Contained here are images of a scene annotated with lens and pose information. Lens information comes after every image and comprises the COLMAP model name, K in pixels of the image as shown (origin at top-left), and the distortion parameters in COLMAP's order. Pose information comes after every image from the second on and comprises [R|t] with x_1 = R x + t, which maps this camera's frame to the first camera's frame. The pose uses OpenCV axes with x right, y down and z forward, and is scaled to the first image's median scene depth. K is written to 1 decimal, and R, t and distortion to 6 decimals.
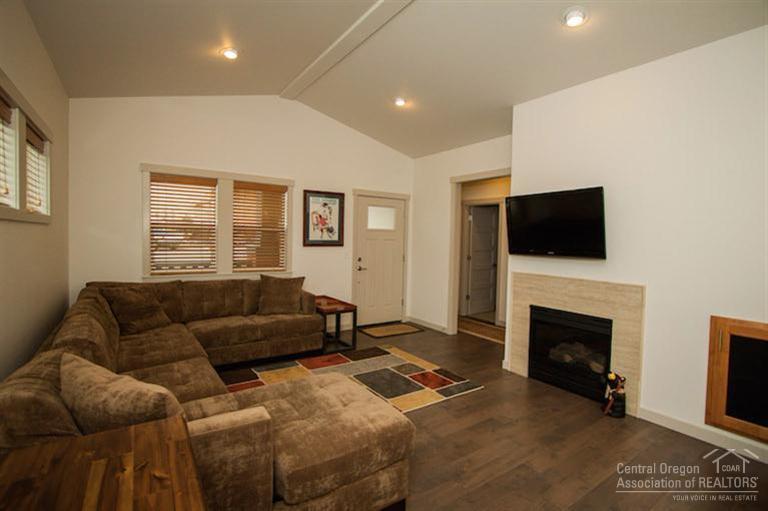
lens RADIAL K [[371.3, 0, 384.8], [0, 371.3, 254.6], [0, 0, 1]] dist [0.000961, 0.000177]
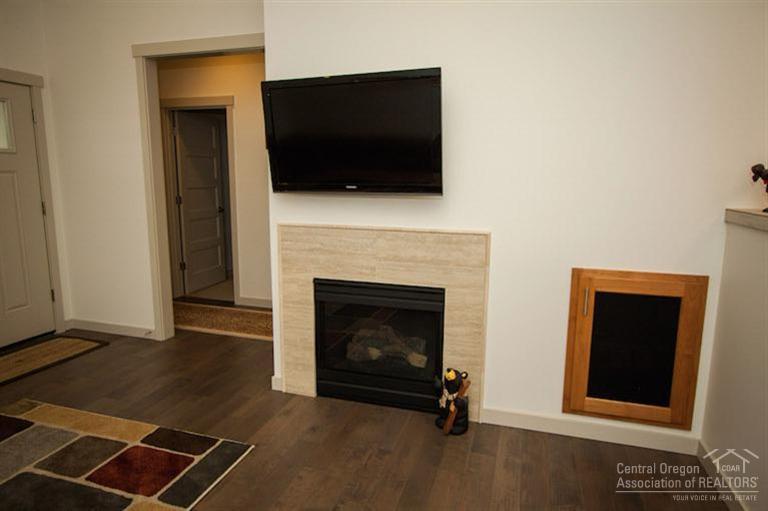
lens RADIAL K [[474.1, 0, 386.3], [0, 474.1, 252.7], [0, 0, 1]] dist [-0.005016, 0.000776]
pose [[0.786996, -0.117166, 0.605731, 0.034614], [0.039039, 0.989291, 0.140637, -0.004546], [-0.615722, -0.087034, 0.783142, 0.345622]]
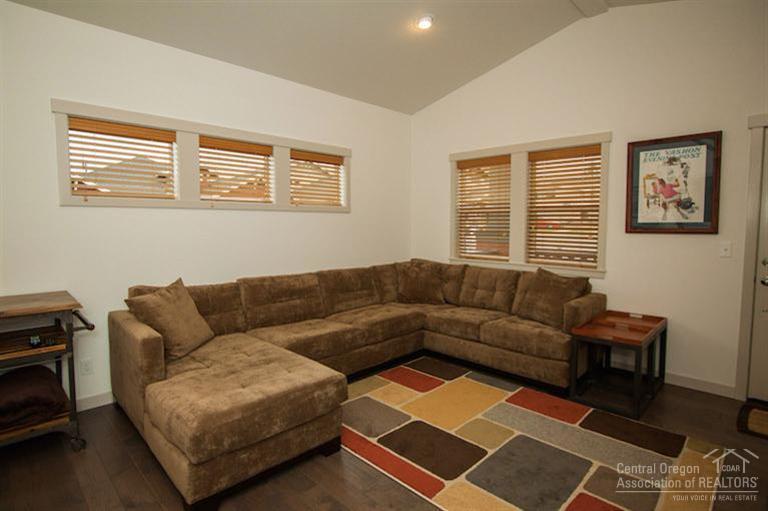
lens RADIAL K [[403.6, 0, 386.5], [0, 403.6, 250.7], [0, 0, 1]] dist [0.001611, 0.000728]
pose [[0.195808, 0.044782, -0.979619, 0.498184], [-0.046835, 0.998244, 0.036272, 0.003619], [0.979523, 0.038778, 0.197562, 0.606356]]
